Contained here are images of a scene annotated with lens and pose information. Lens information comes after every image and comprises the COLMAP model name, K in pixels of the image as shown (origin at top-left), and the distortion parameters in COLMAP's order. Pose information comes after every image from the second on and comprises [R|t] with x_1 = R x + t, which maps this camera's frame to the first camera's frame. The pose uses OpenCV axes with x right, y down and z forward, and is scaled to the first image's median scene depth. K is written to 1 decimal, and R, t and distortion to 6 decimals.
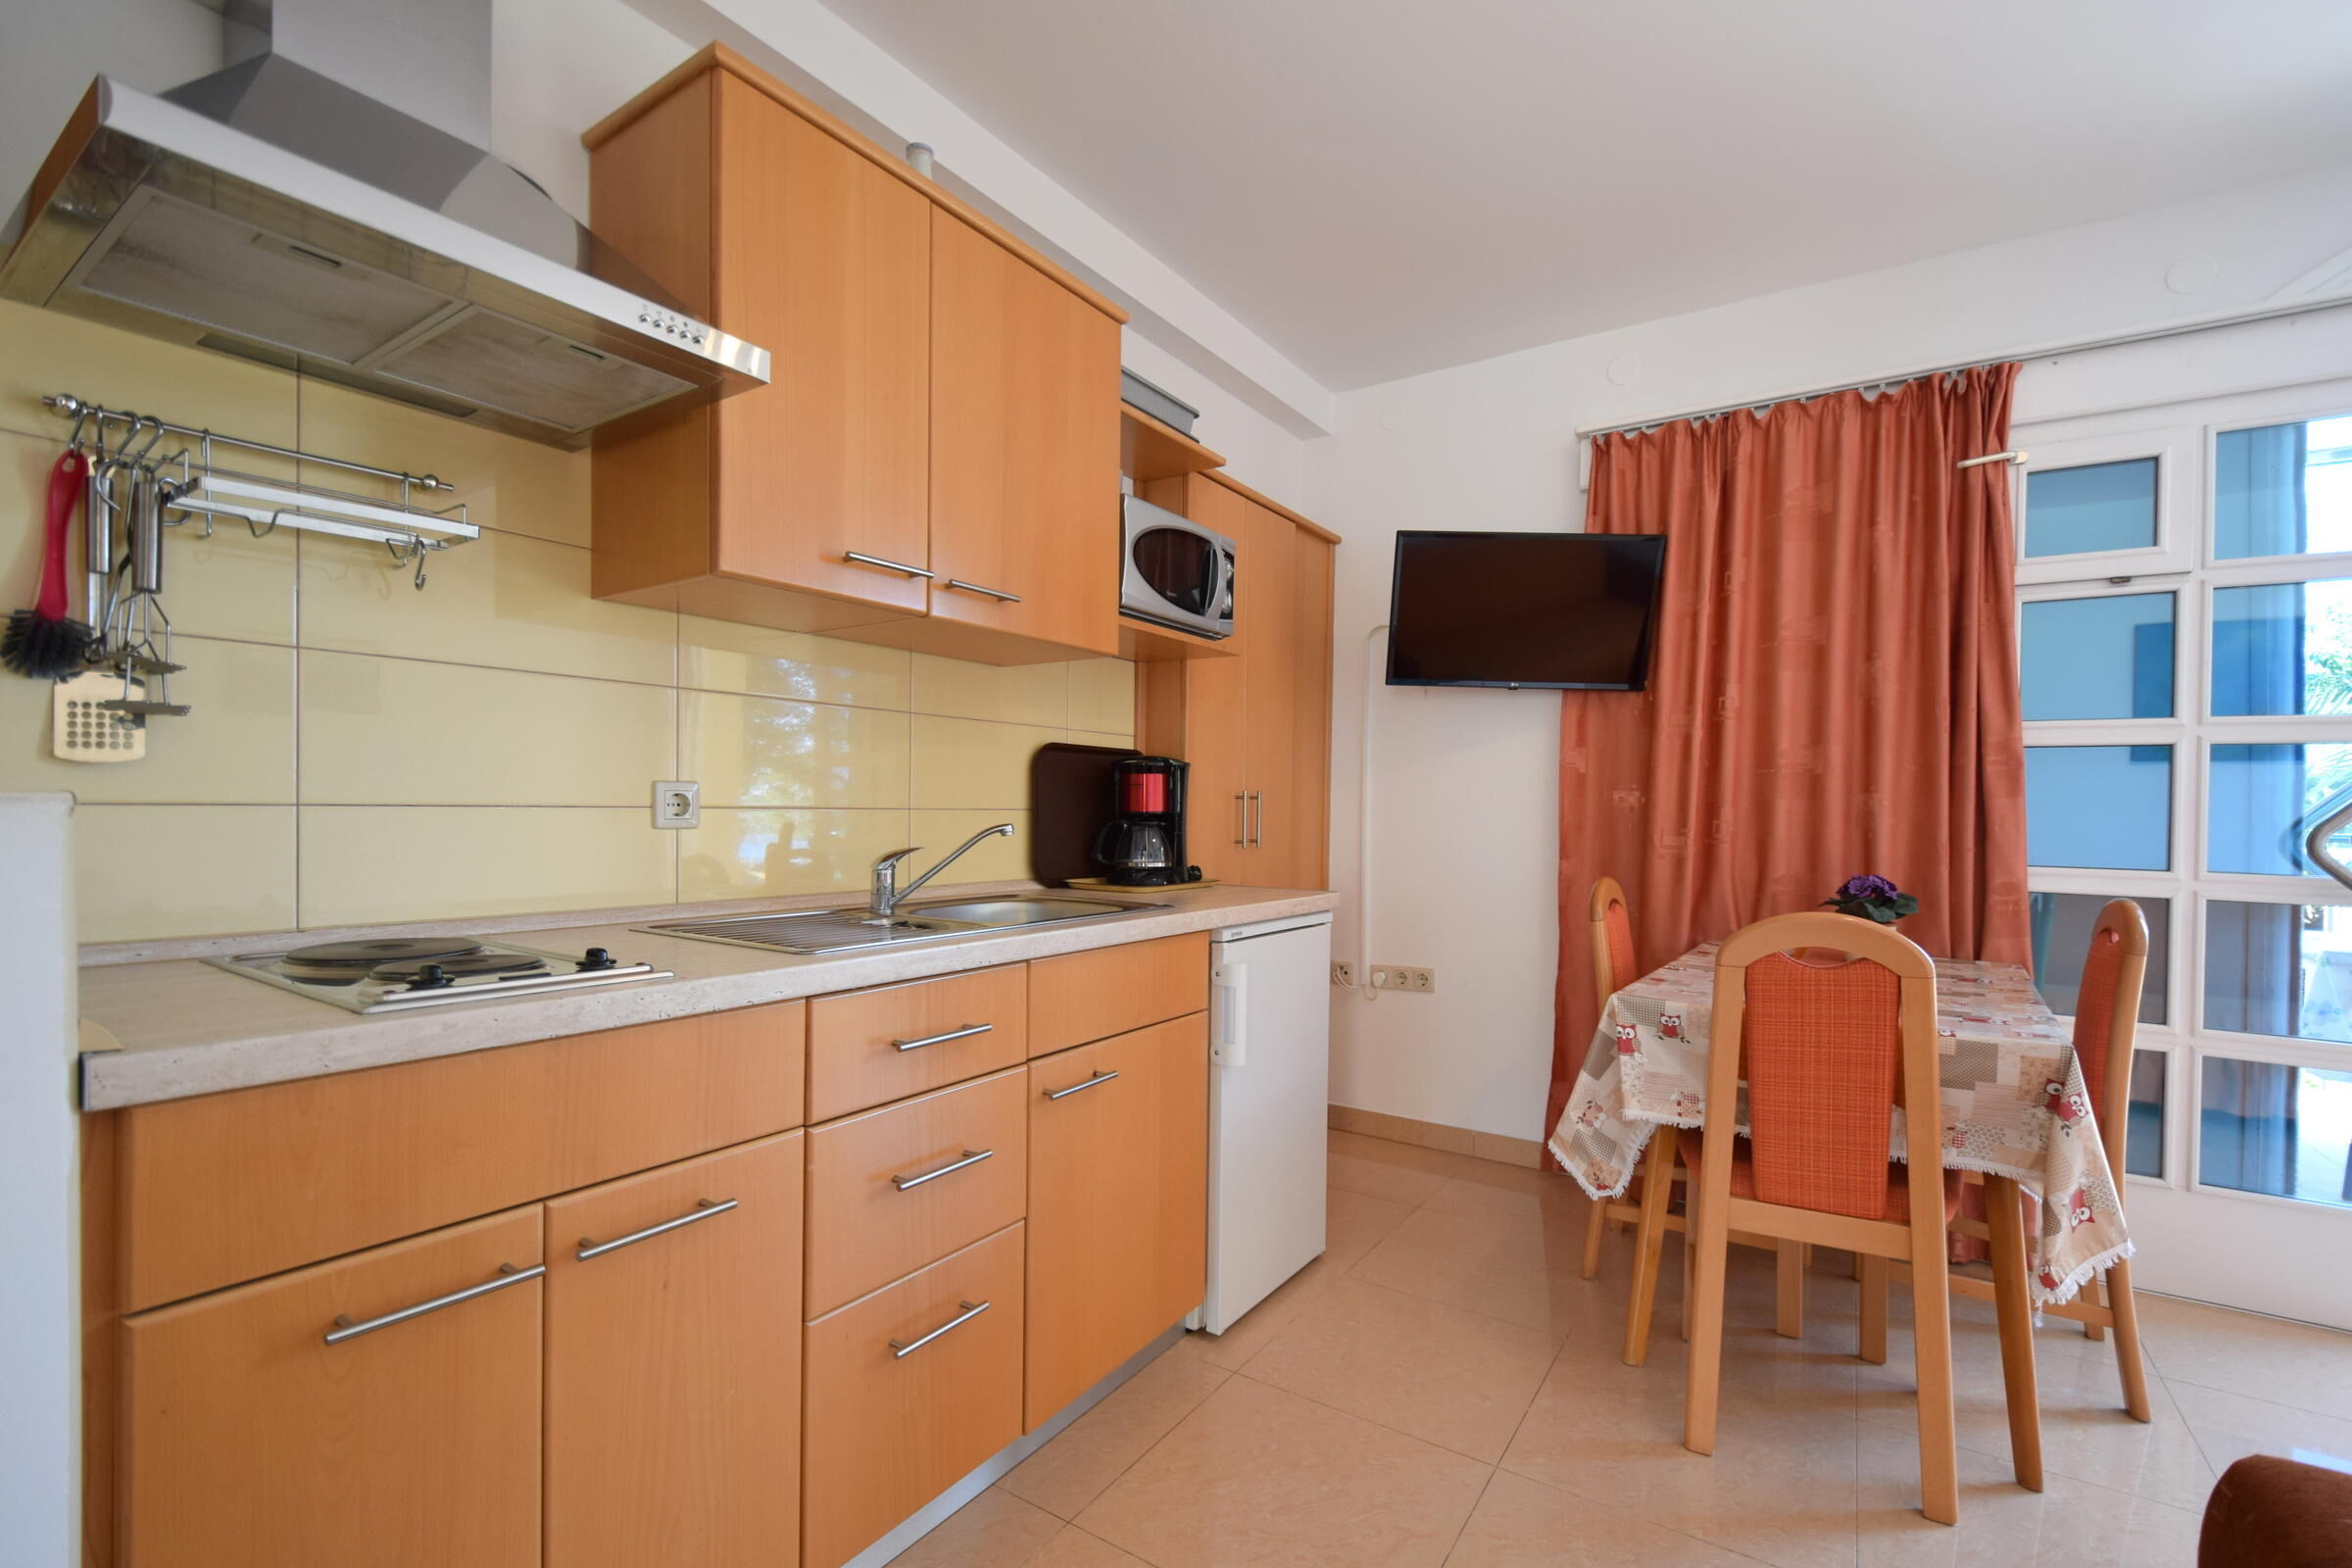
lens RADIAL K [[1031.9, 0, 1167.6], [0, 1031.9, 822.8], [0, 0, 1]] dist [0.009008, -0.007603]
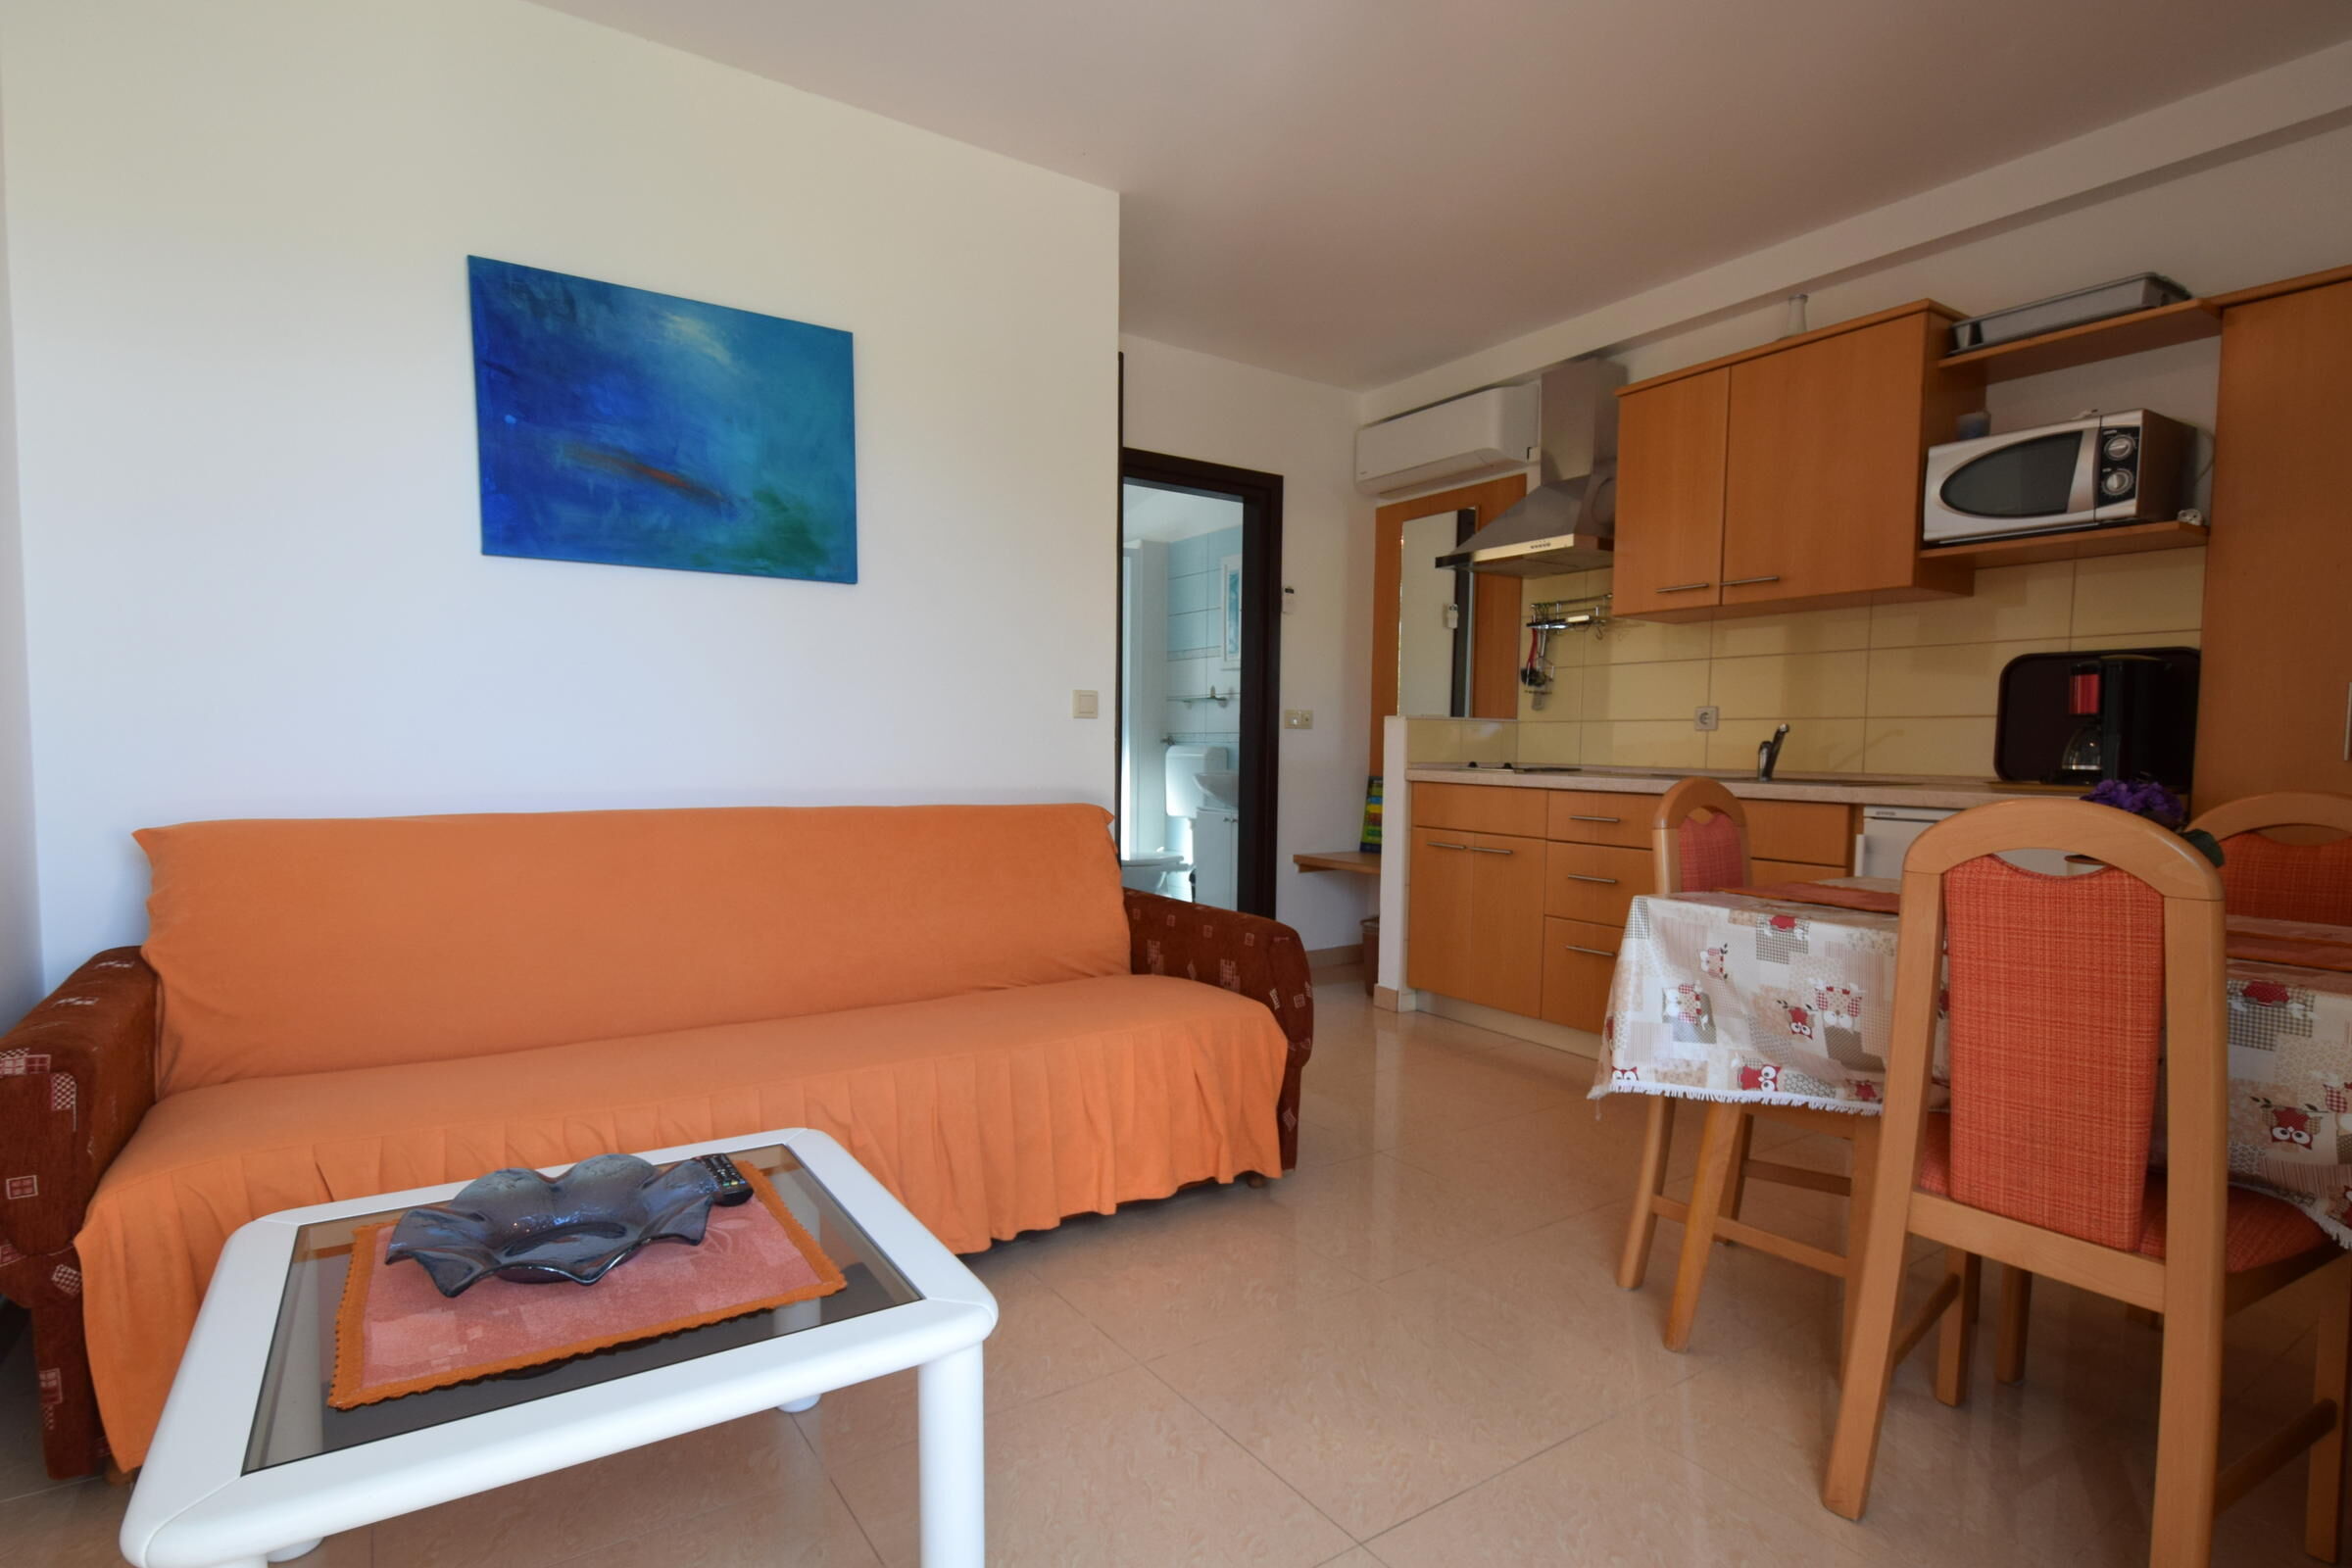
lens RADIAL K [[1137.4, 0, 1153.5], [0, 1137.4, 838.7], [0, 0, 1]] dist [-0.002490, -0.000599]
pose [[-0.387897, 0.061552, -0.919645, 1.491268], [-0.029591, 0.996422, 0.079172, 0.054123], [0.921228, 0.057924, -0.384688, 0.677634]]
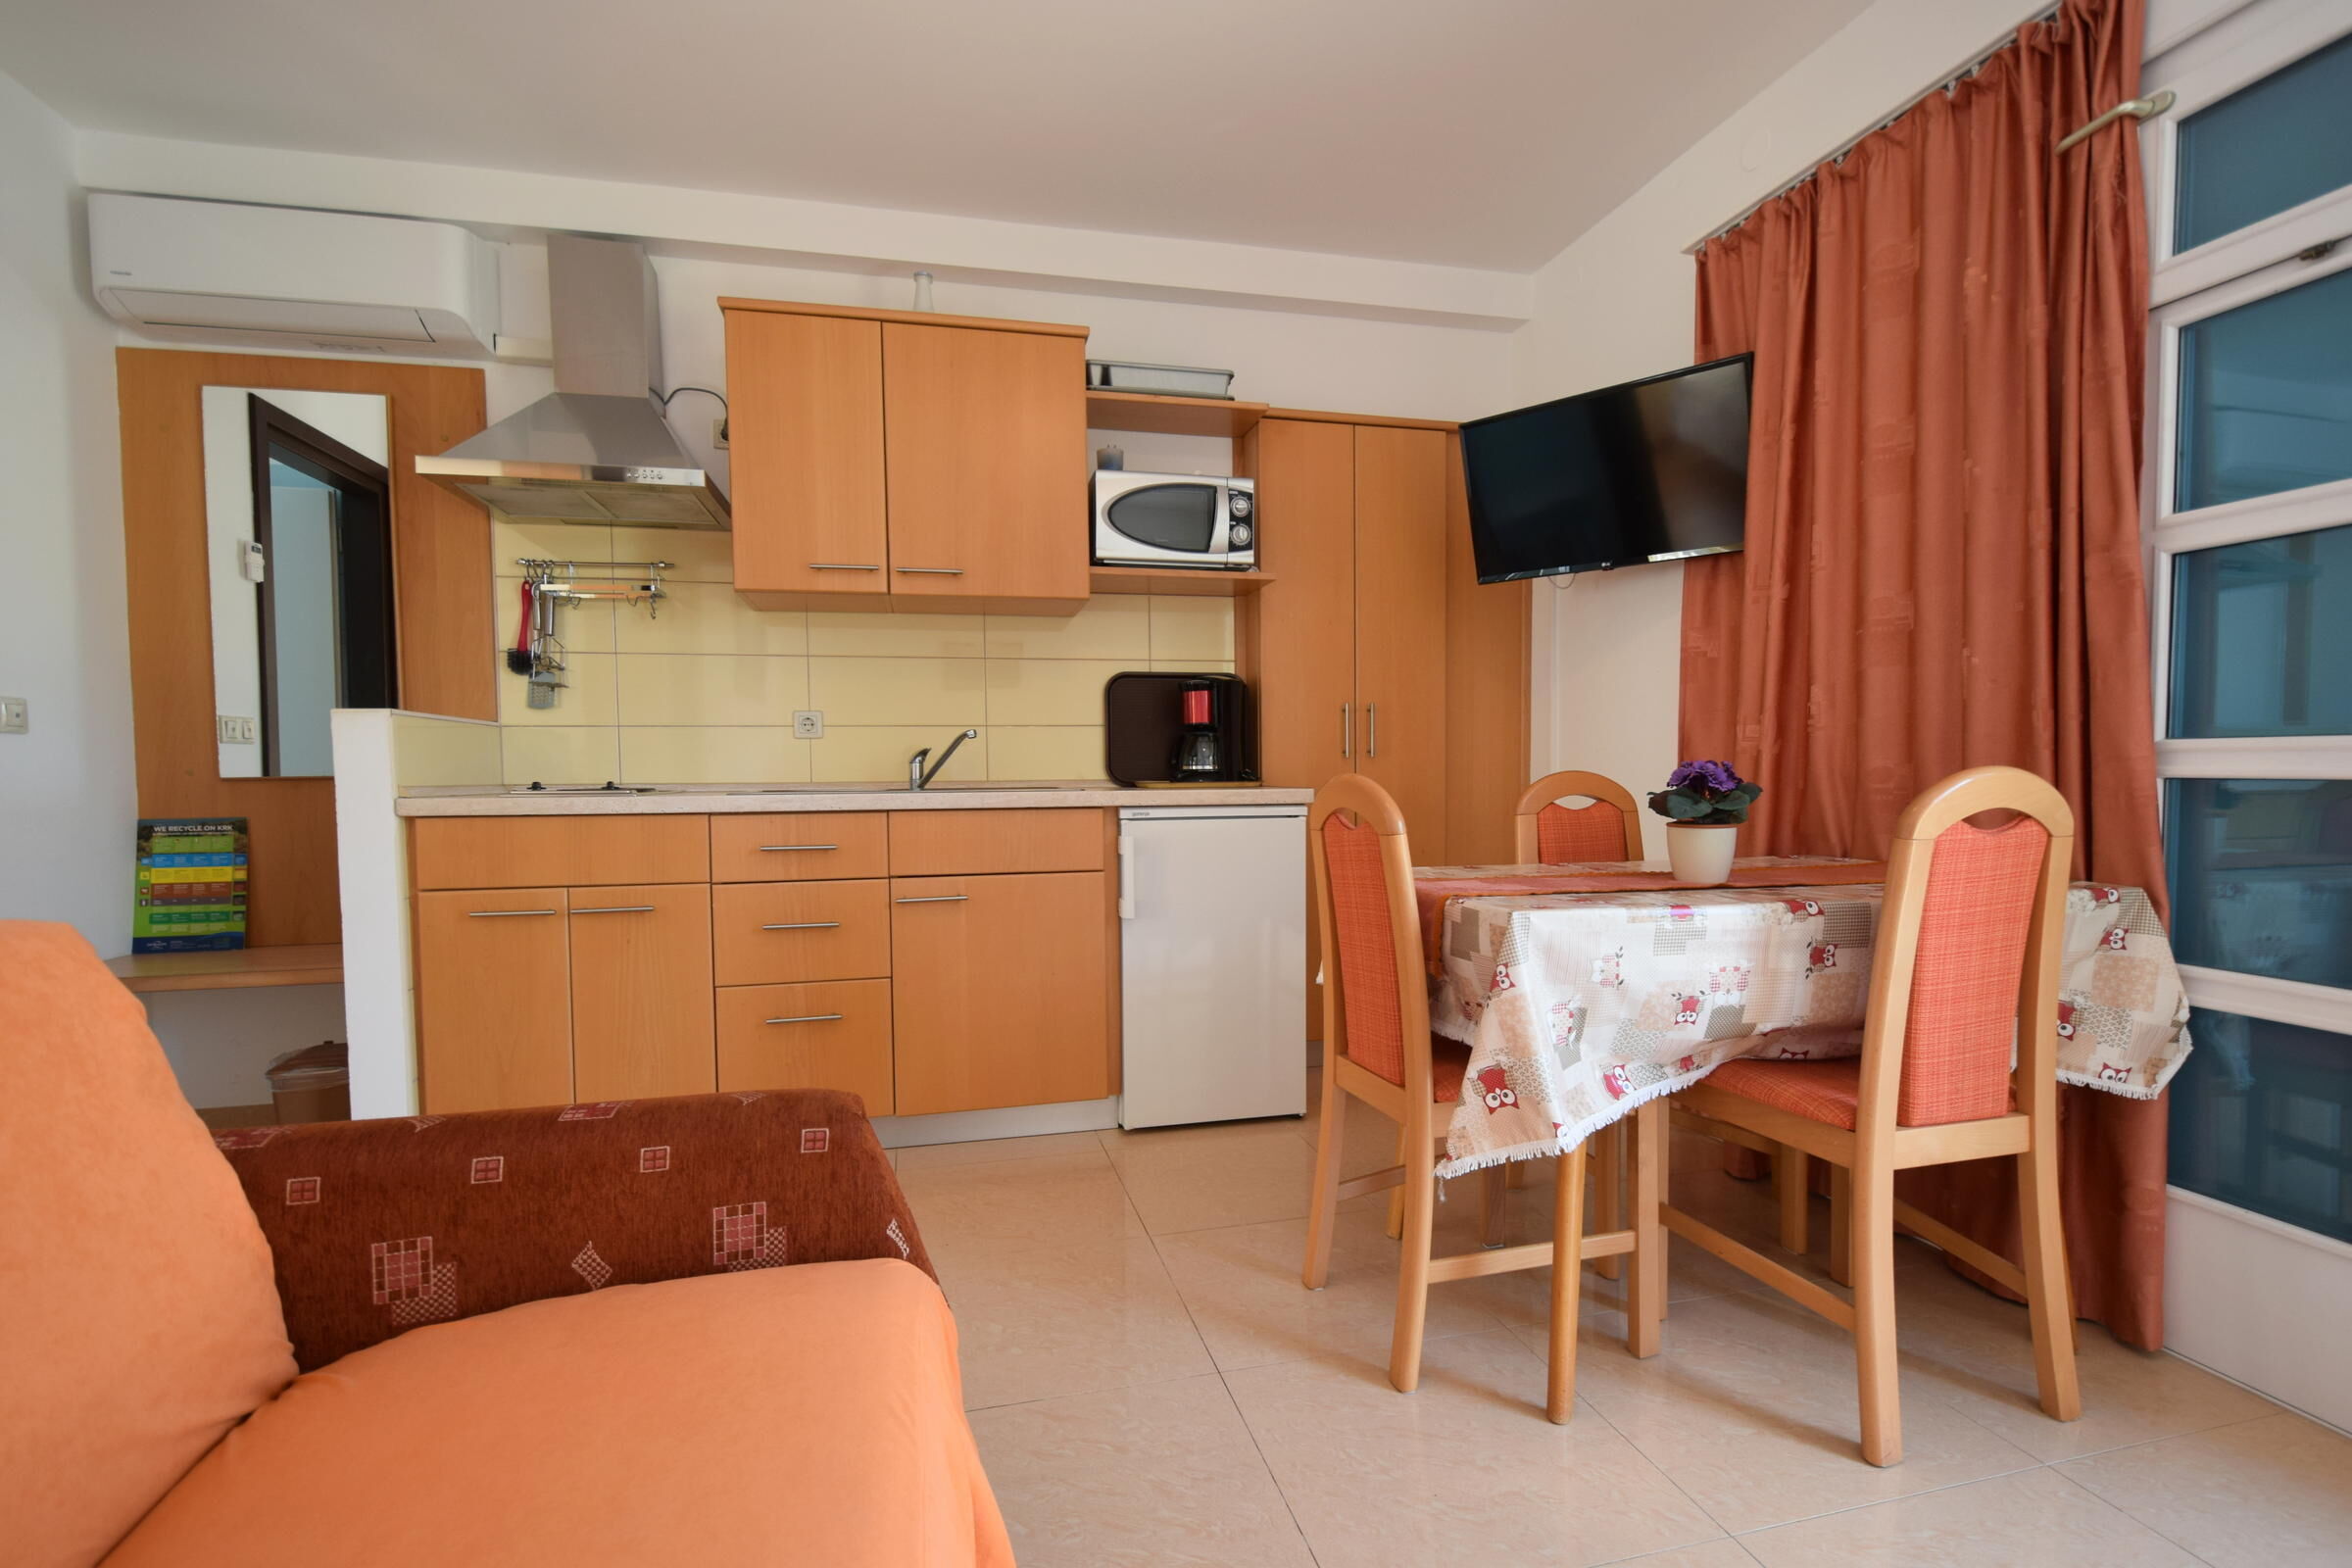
lens RADIAL K [[1062.1, 0, 1180.6], [0, 1062.1, 823.1], [0, 0, 1]] dist [0.008200, -0.007033]
pose [[0.736225, 0.013273, -0.676606, 0.894017], [0.008494, 0.999548, 0.028851, 0.076686], [0.676683, -0.026988, 0.735779, 0.092353]]
